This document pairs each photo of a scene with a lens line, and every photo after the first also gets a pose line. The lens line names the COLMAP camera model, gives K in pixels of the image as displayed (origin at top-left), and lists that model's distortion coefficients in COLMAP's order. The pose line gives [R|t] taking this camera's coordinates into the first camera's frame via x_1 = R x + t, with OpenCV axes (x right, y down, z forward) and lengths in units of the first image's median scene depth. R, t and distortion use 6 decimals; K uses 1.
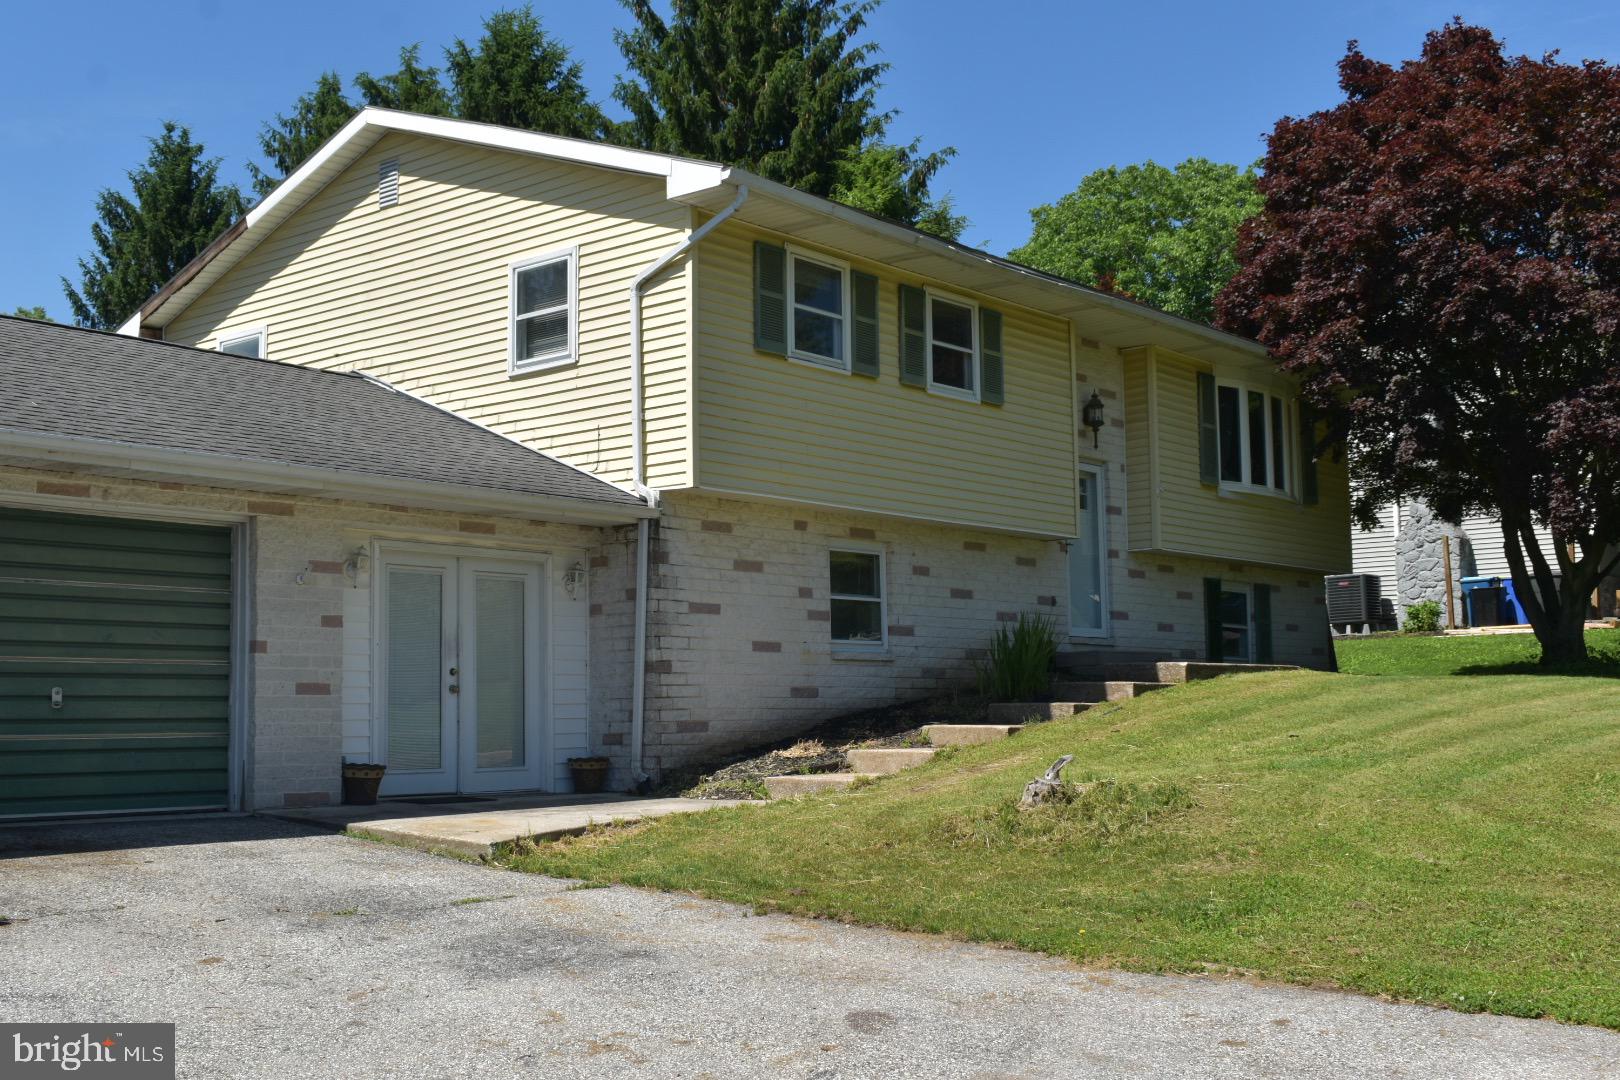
lens RADIAL K [[1867.6, 0, 810.0], [0, 1867.6, 540.0], [0, 0, 1]] dist [-0.000330, -0.000756]
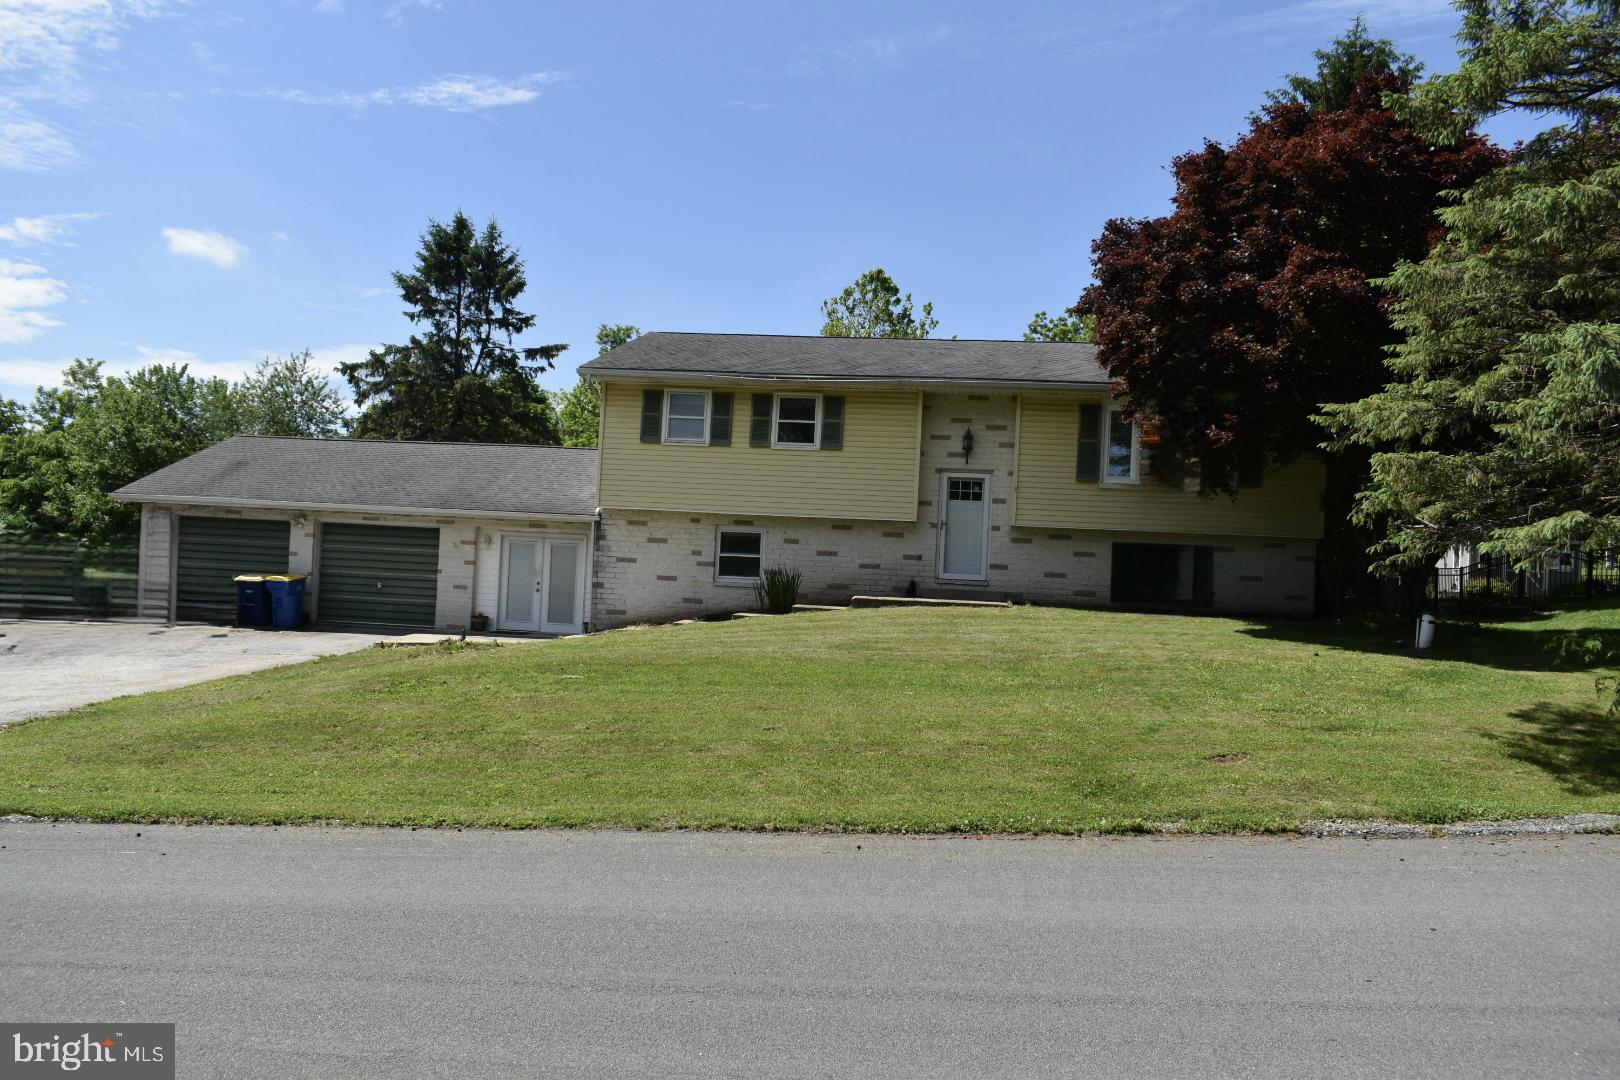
lens RADIAL K [[1261.6, 0, 810.0], [0, 1261.6, 540.0], [0, 0, 1]] dist [-0.002772, 0.001580]
pose [[0.524869, 0.016210, -0.851028, 1.248180], [0.029077, 0.998894, 0.036960, -0.033858], [0.850686, -0.044144, 0.523817, 0.373903]]
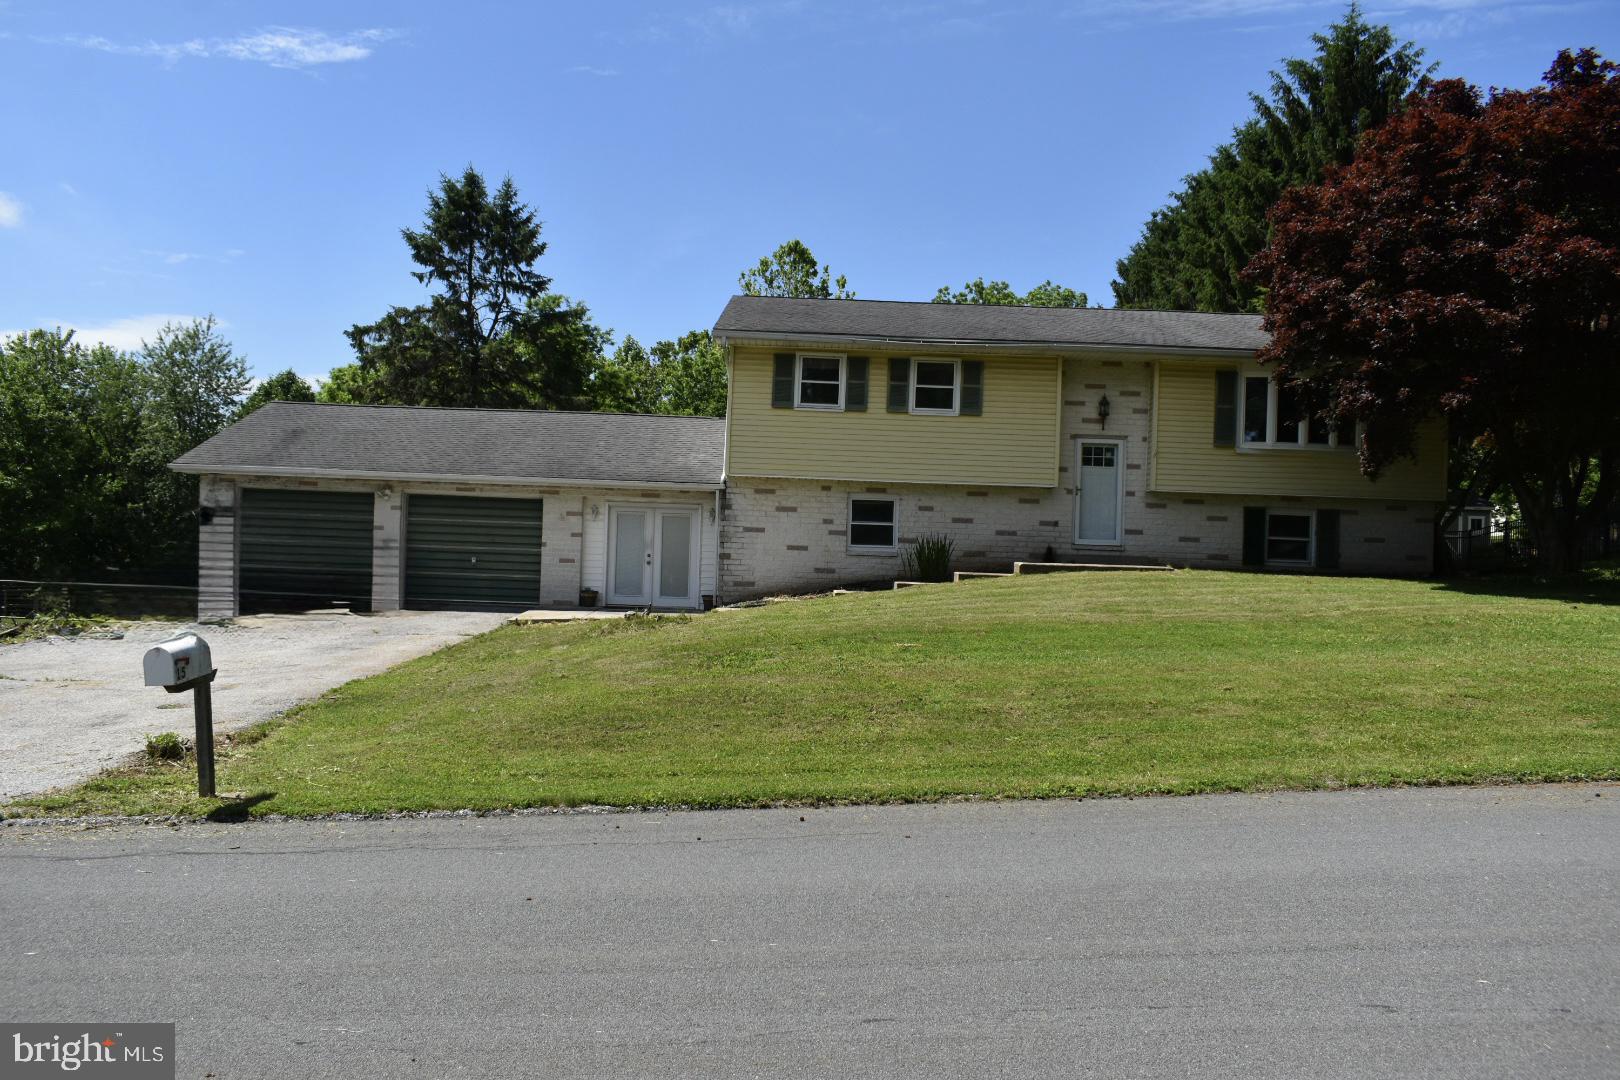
lens RADIAL K [[1261.6, 0, 810.0], [0, 1261.6, 540.0], [0, 0, 1]] dist [-0.002772, 0.001580]
pose [[0.636418, 0.024756, -0.770947, 1.034102], [0.033906, 0.997621, 0.060024, -0.034264], [0.770599, -0.064340, 0.634064, 0.117756]]
